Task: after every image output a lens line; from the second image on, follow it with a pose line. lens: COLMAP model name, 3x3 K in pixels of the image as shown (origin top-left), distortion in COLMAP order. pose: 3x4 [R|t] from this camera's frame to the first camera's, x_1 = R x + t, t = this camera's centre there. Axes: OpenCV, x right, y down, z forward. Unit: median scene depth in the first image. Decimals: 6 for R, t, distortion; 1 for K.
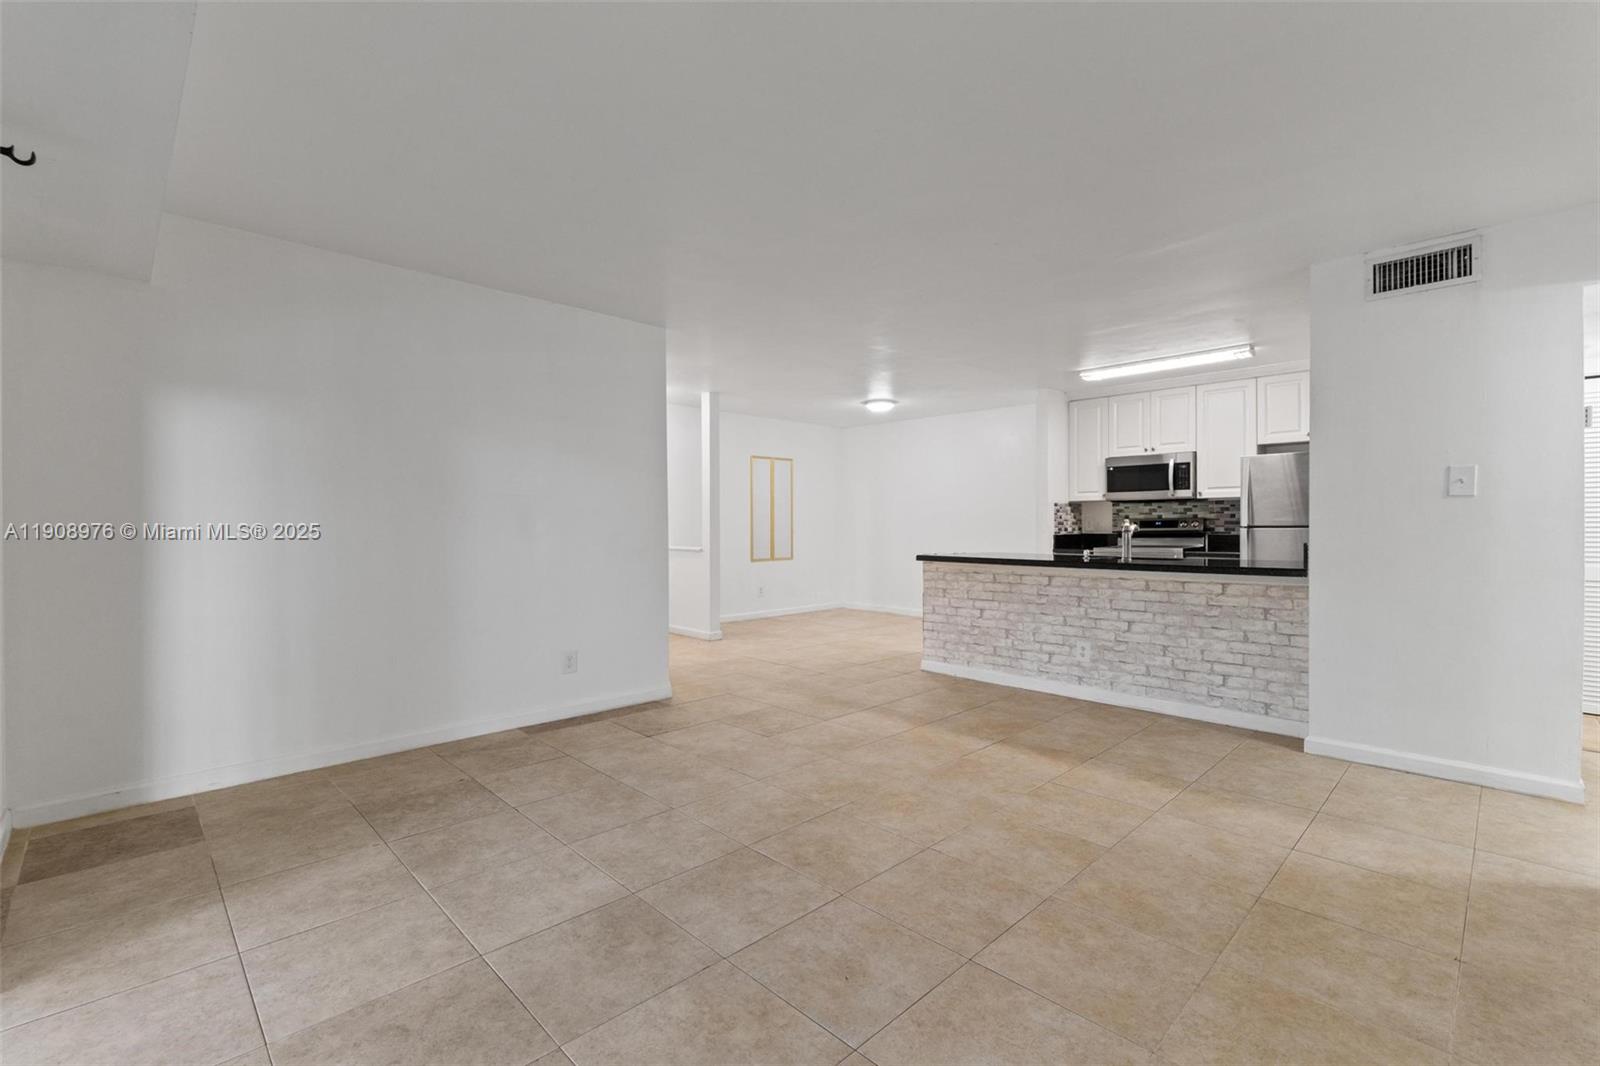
lens RADIAL K [[698.9, 0, 808.5], [0, 698.9, 526.3], [0, 0, 1]] dist [-0.001860, -0.000191]
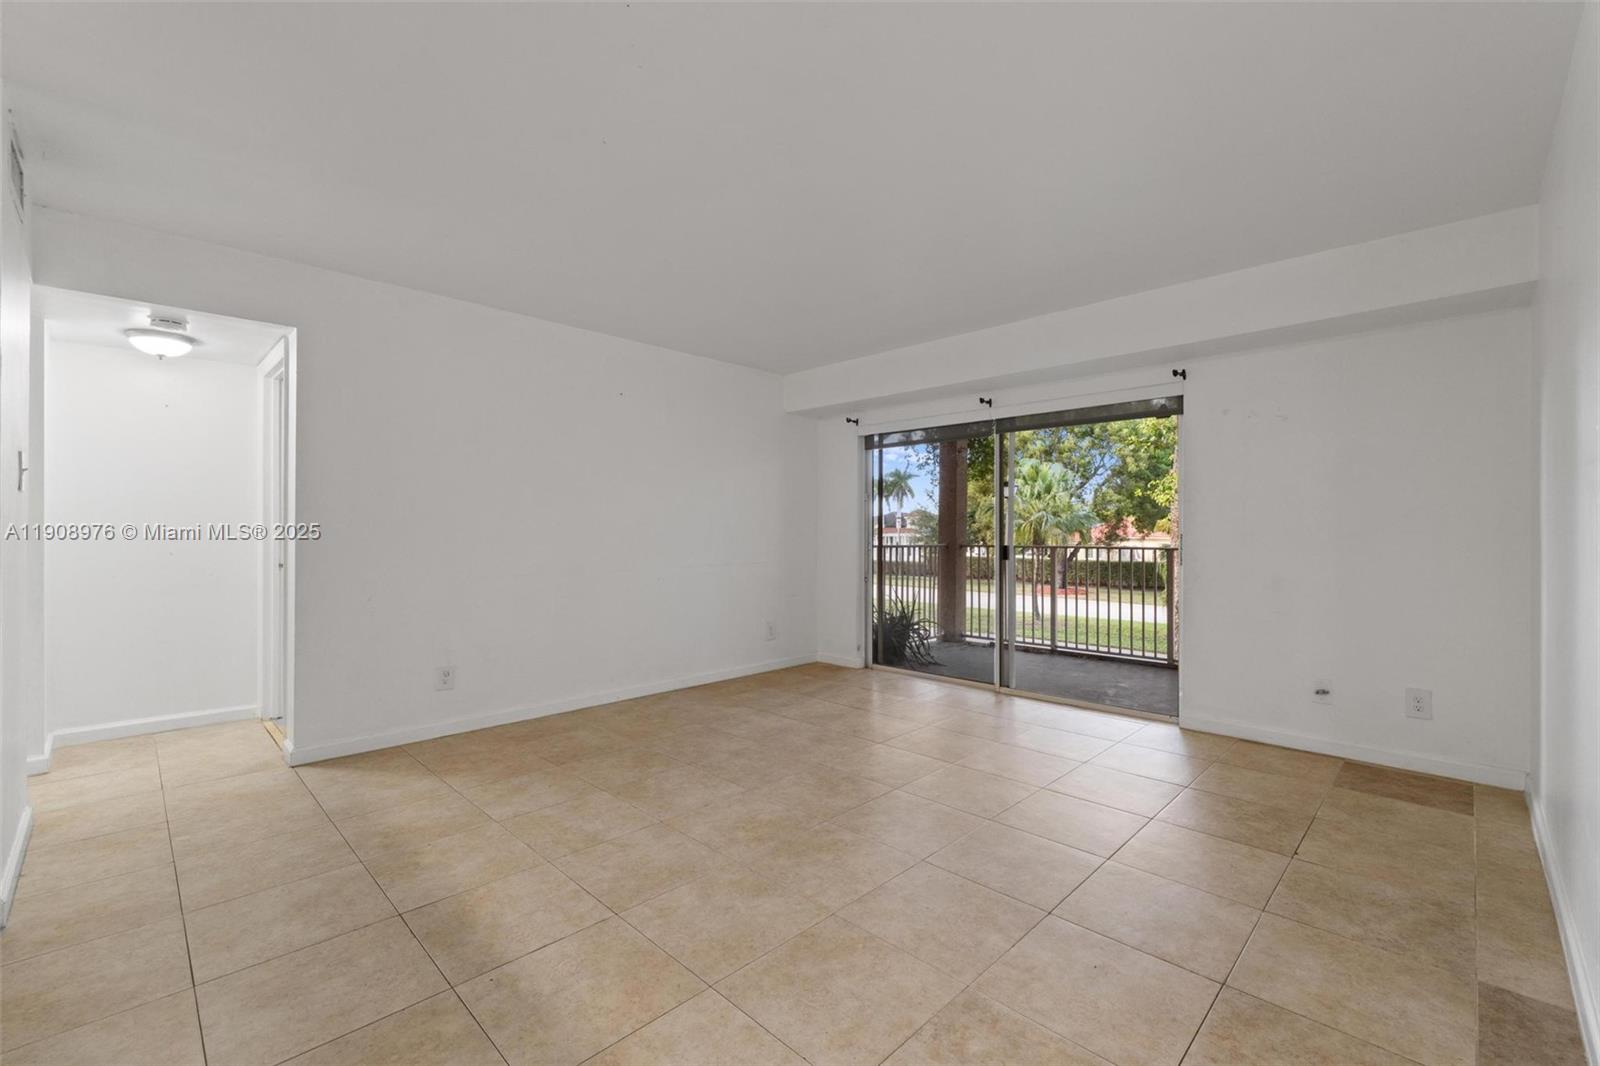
lens RADIAL K [[678.9, 0, 806.6], [0, 678.9, 530.5], [0, 0, 1]] dist [-0.003537, -0.000264]
pose [[-0.999951, -0.002076, -0.009660, 0.037877], [-0.002084, 0.999997, 0.000813, -0.001357], [0.009658, 0.000833, -0.999953, 0.996360]]
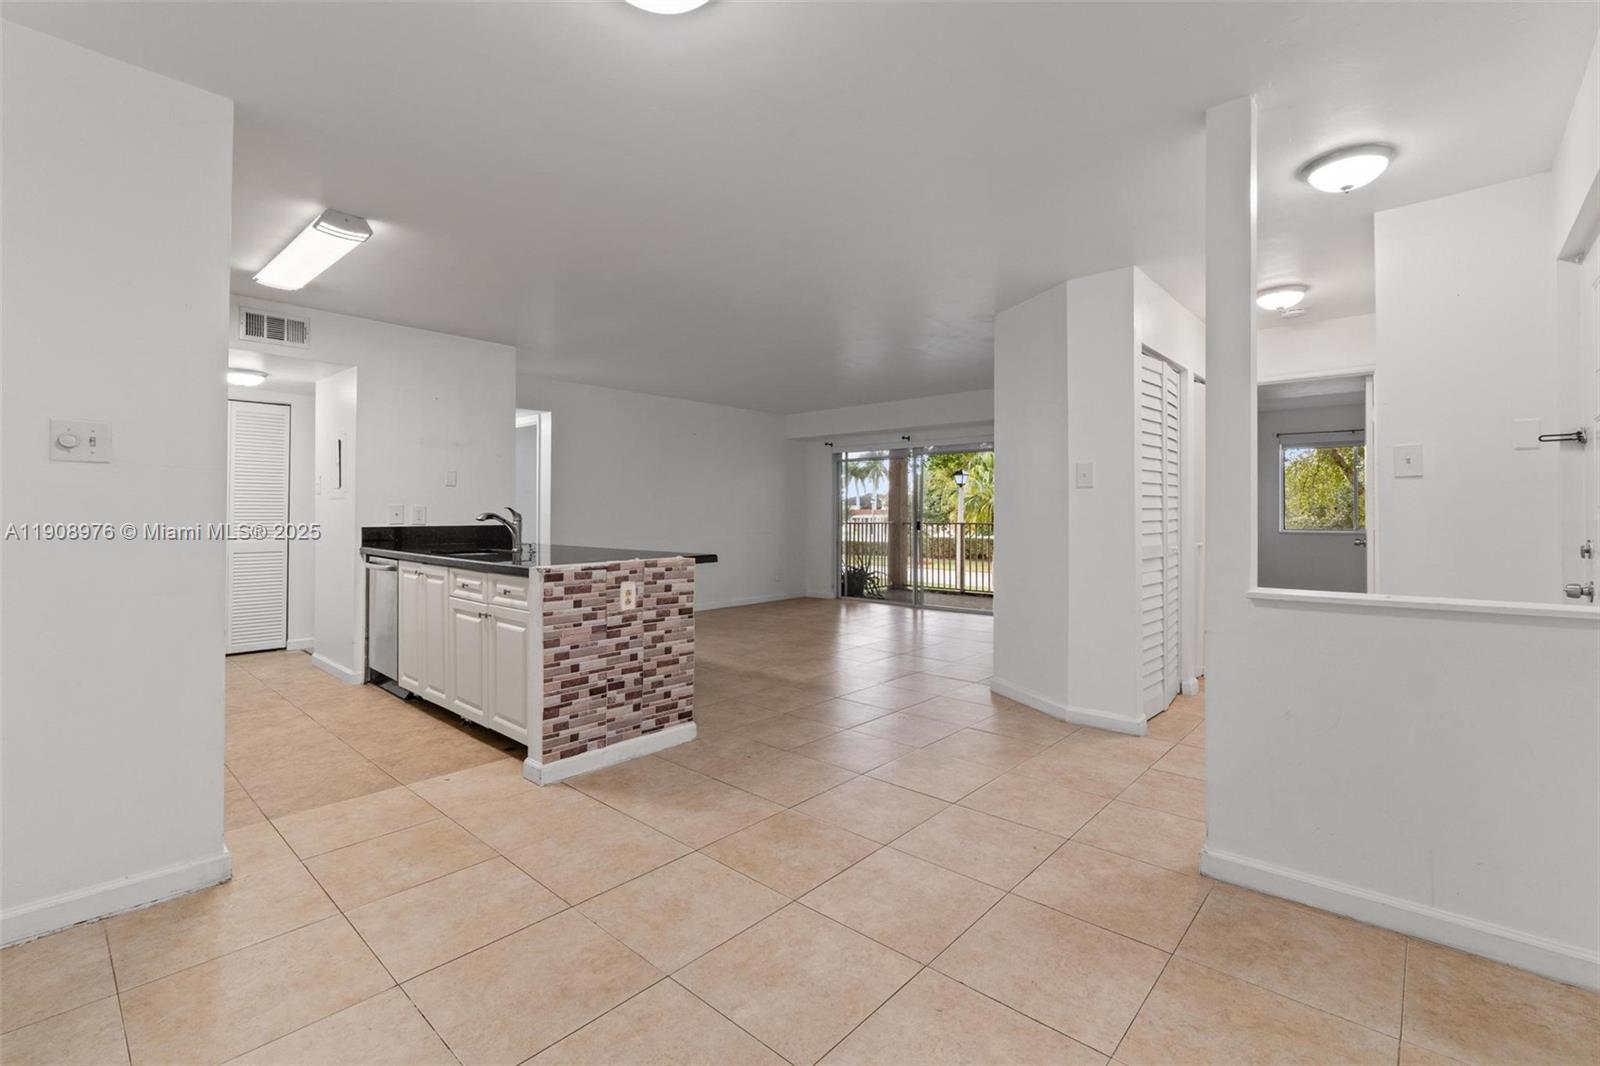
lens RADIAL K [[704.9, 0, 814.9], [0, 704.9, 507.3], [0, 0, 1]] dist [-0.002894, -0.000275]
pose [[-0.998320, -0.001632, -0.057925, 0.090114], [-0.001311, 0.999984, -0.005572, -0.004534], [0.057933, -0.005486, -0.998305, 1.663825]]
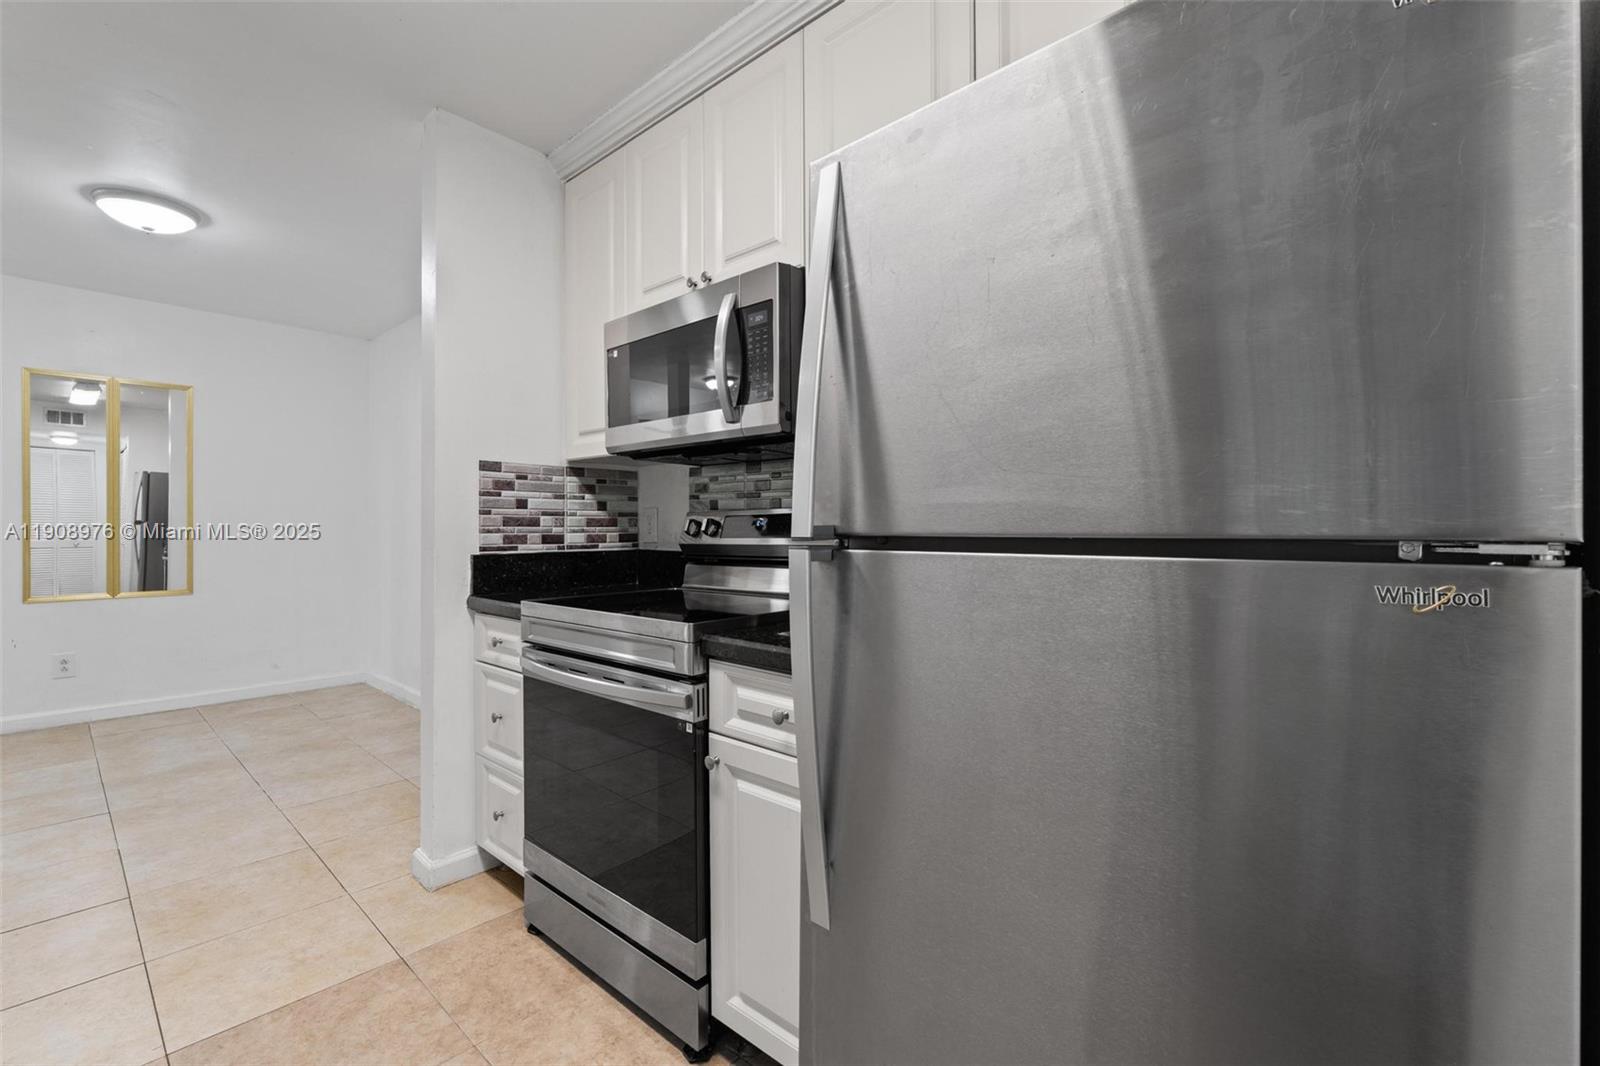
lens RADIAL K [[687.9, 0, 801.3], [0, 687.9, 528.5], [0, 0, 1]] dist [0.000477, -0.000268]
pose [[0.998668, 0.008012, 0.050976, 0.609738], [-0.008002, 0.999968, -0.000401, -0.002224], [-0.050978, -0.000007, 0.998700, 0.817919]]
